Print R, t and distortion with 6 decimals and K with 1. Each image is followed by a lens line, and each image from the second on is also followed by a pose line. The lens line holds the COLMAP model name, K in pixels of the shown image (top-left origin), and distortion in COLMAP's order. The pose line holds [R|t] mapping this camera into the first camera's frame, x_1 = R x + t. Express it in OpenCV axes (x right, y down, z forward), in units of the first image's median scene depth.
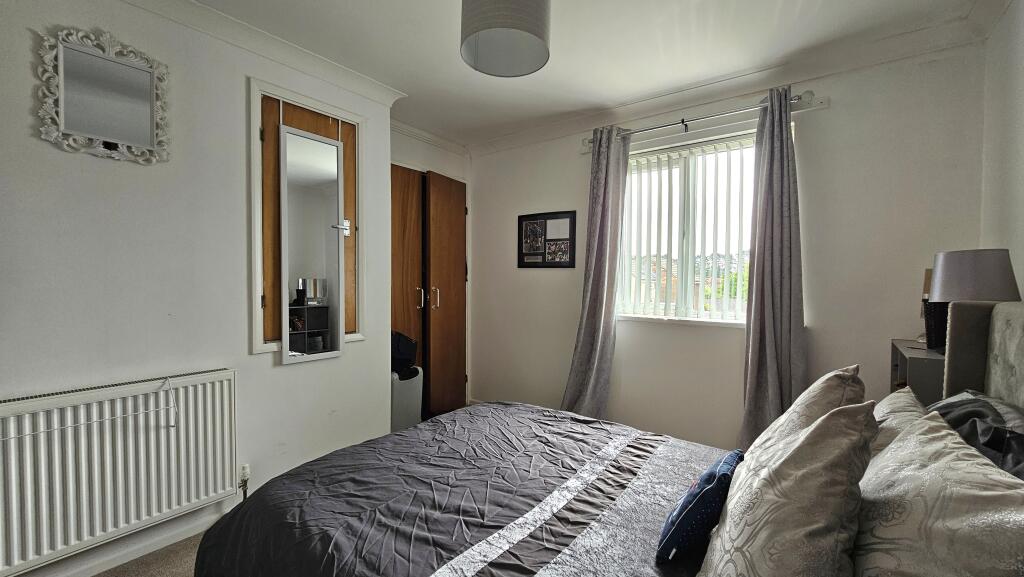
lens RADIAL K [[412.5, 0, 507.3], [0, 412.5, 290.6], [0, 0, 1]] dist [0.001487, 0.000561]
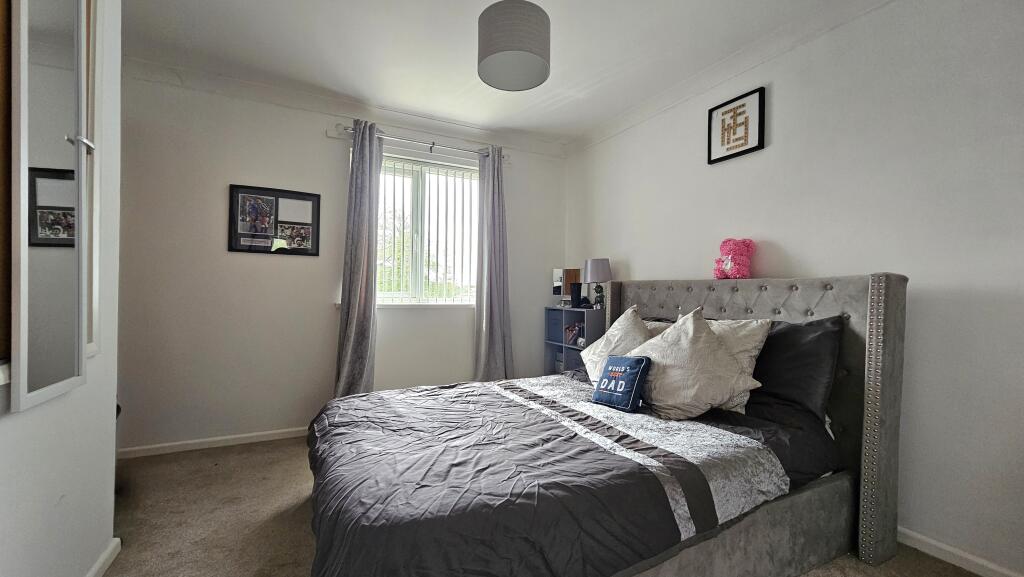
lens RADIAL K [[412.5, 0, 508.5], [0, 412.5, 290.6], [0, 0, 1]] dist [0.001487, 0.000561]
pose [[0.448725, 0.002419, 0.893666, -0.534749], [0.017278, 0.999786, -0.011382, 0.044993], [-0.893503, 0.020548, 0.448588, 0.232650]]
